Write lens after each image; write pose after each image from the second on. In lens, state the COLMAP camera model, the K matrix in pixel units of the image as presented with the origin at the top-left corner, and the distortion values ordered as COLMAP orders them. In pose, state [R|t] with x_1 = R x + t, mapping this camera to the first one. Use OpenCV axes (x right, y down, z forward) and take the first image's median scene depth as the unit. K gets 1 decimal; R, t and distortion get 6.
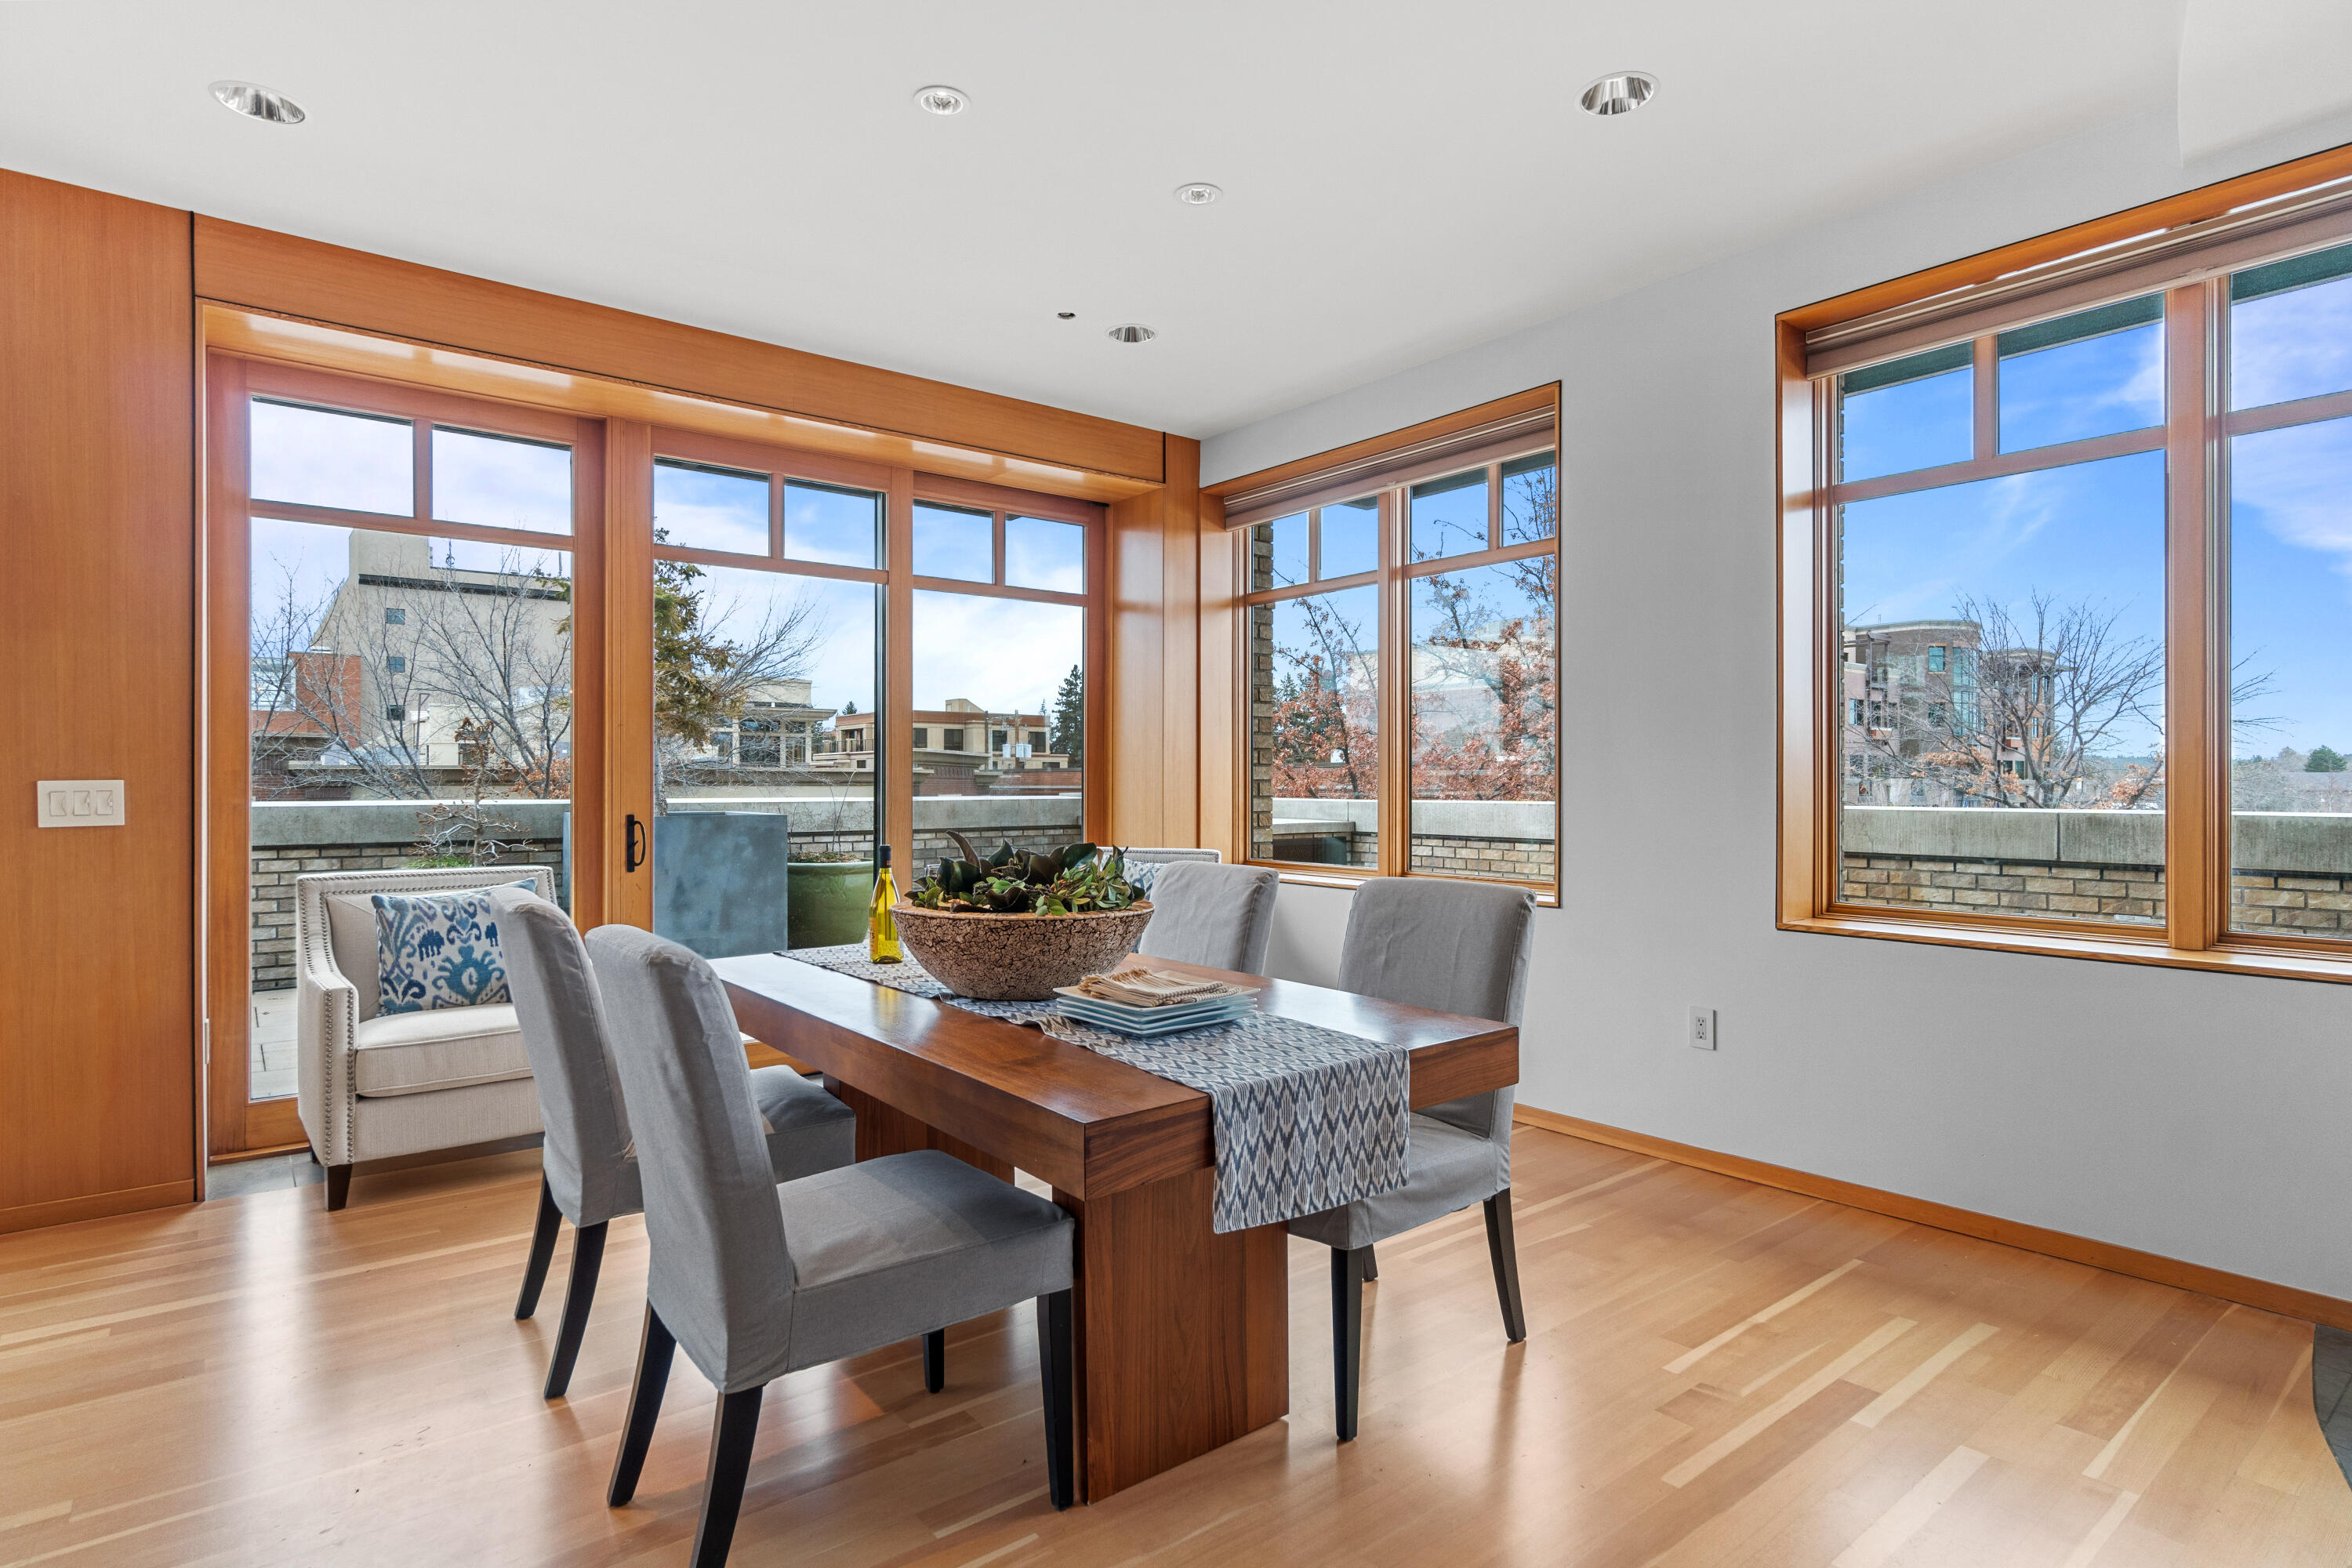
lens RADIAL K [[1209.3, 0, 1181.4], [0, 1209.3, 785.4], [0, 0, 1]] dist [-0.005893, -0.001572]
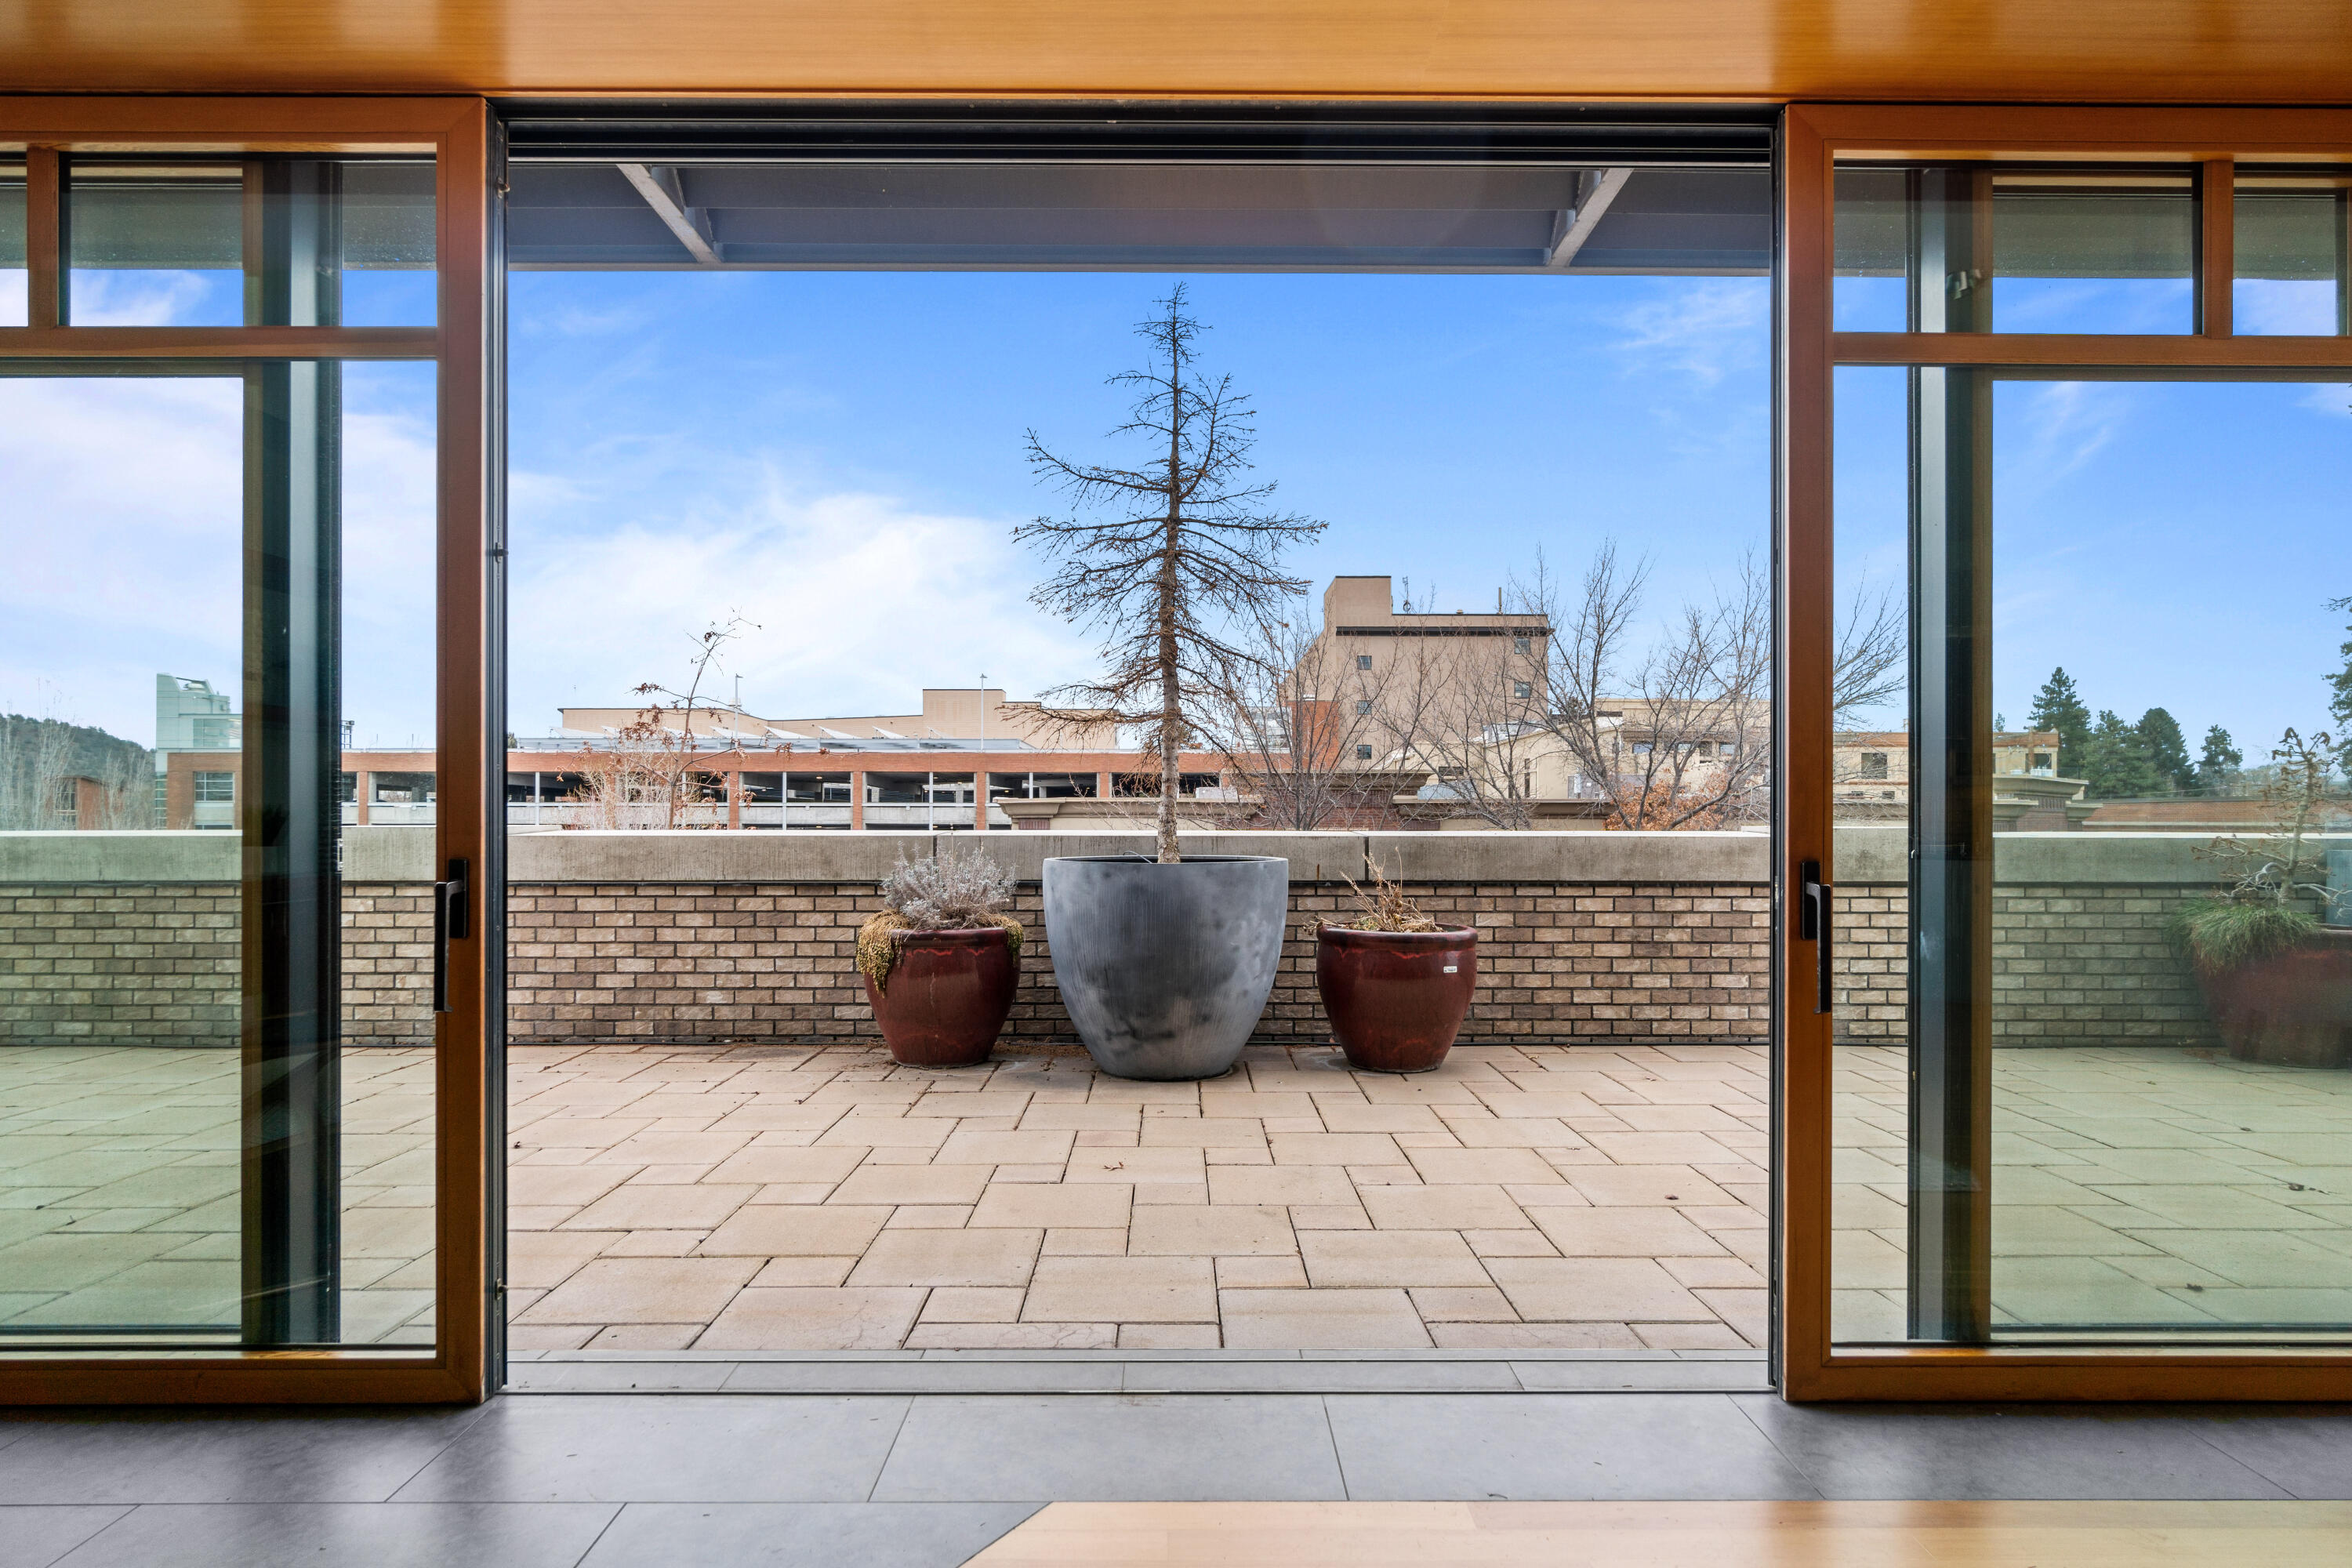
lens RADIAL K [[1284.4, 0, 1177.5], [0, 1284.4, 819.2], [0, 0, 1]] dist [-0.005027, 0.000262]
pose [[0.790328, 0.001892, -0.612681, -0.846354], [-0.002593, 0.999997, -0.000256, 0.007727], [0.612679, 0.001791, 0.790330, -0.139761]]
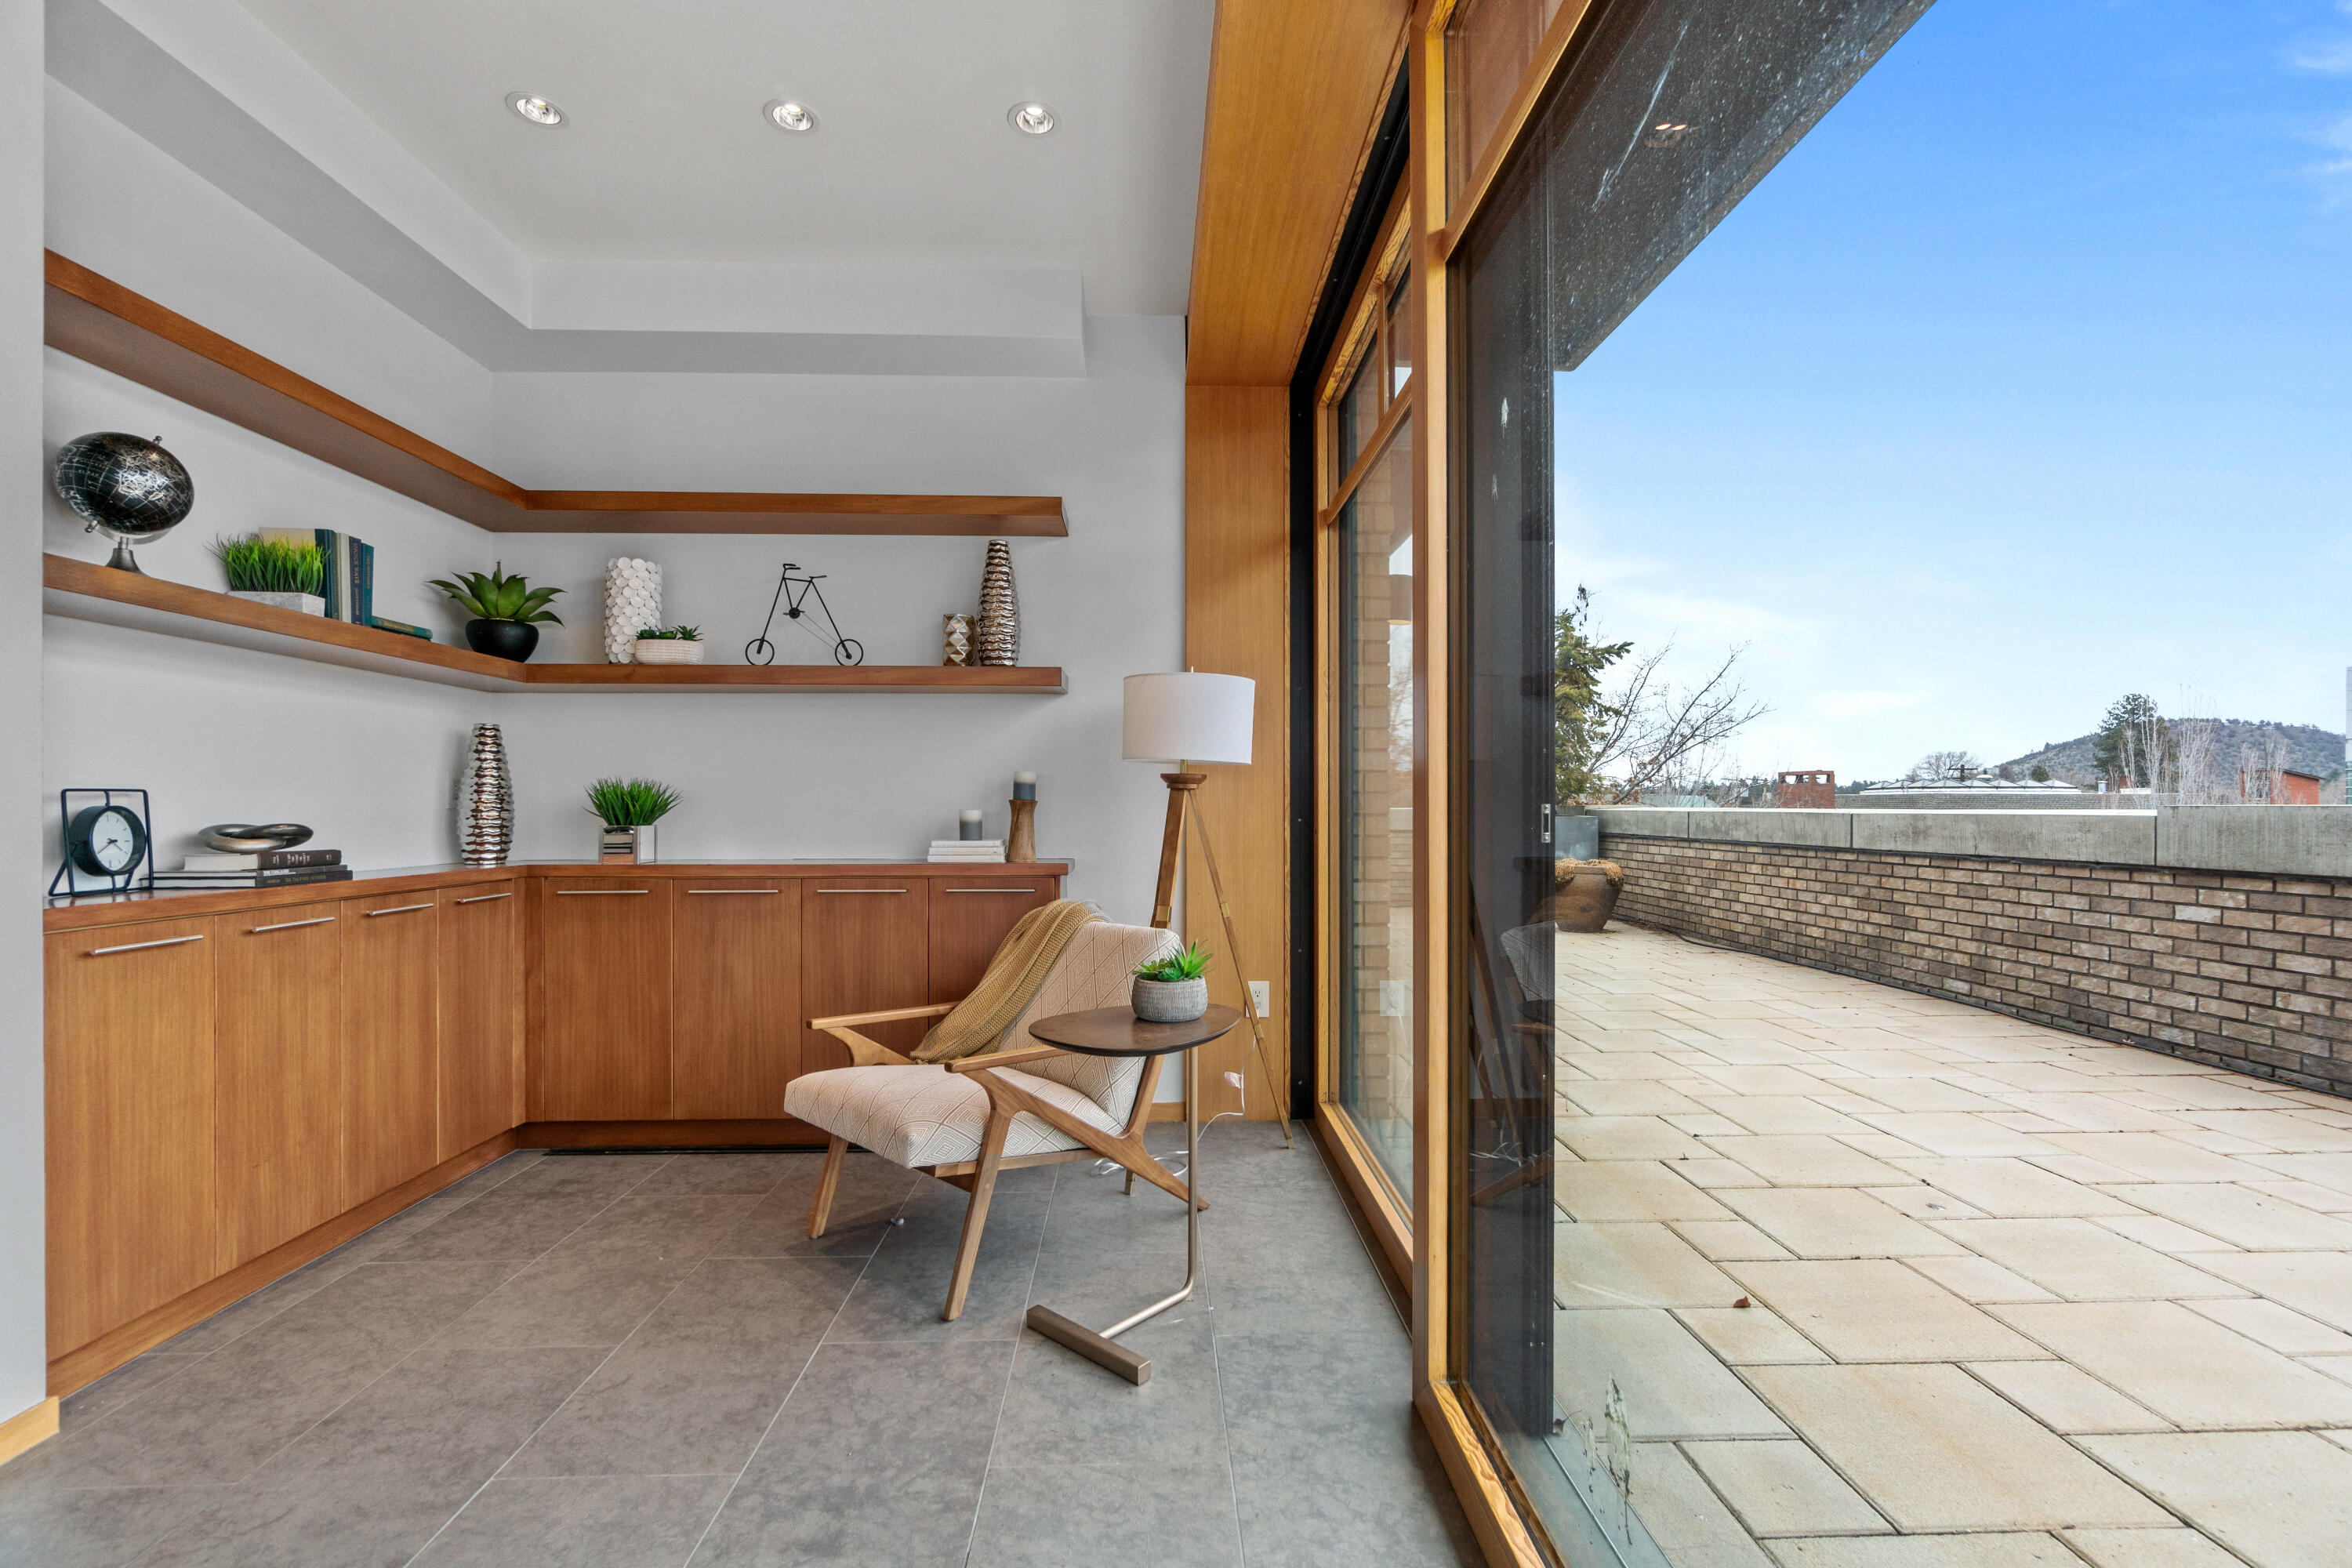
lens RADIAL K [[1016.3, 0, 1198.5], [0, 1016.3, 797.7], [0, 0, 1]] dist [-0.002821, 0.000500]
pose [[-0.580764, -0.004969, -0.814057, -0.922975], [-0.002136, 0.999987, -0.004580, 0.010397], [0.814069, -0.000921, -0.580767, -0.042888]]
